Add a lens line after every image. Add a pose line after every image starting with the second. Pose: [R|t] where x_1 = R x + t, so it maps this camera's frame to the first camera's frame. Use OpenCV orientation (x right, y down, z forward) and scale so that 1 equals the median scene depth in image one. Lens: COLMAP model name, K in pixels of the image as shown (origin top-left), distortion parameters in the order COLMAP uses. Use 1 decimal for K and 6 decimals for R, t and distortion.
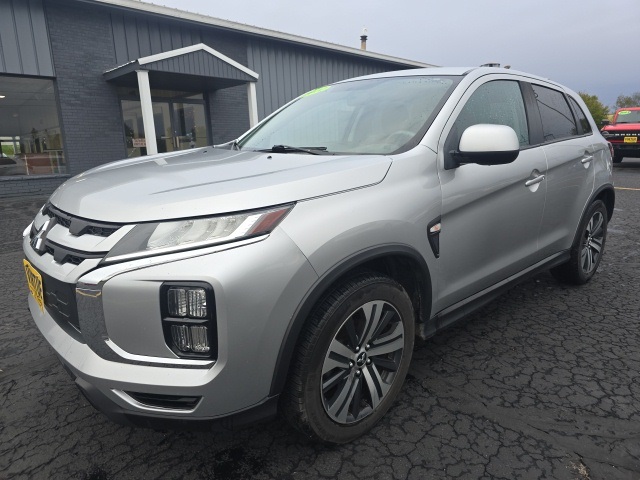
lens RADIAL K [[435.6, 0, 333.3], [0, 435.6, 235.1], [0, 0, 1]] dist [0.039014, -0.024177]
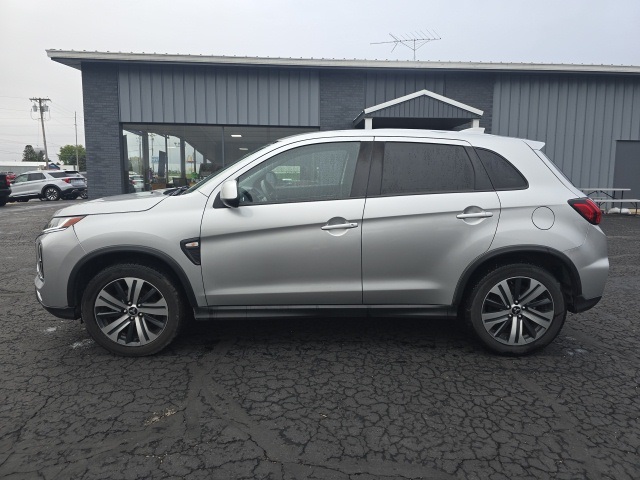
lens RADIAL K [[435.6, 0, 320.5], [0, 435.6, 240.9], [0, 0, 1]] dist [0.039014, -0.024177]
pose [[0.736884, 0.129667, -0.663467, 1.444232], [-0.164676, 0.986298, 0.009861, -0.107748], [0.655655, 0.101991, 0.748141, 0.133347]]
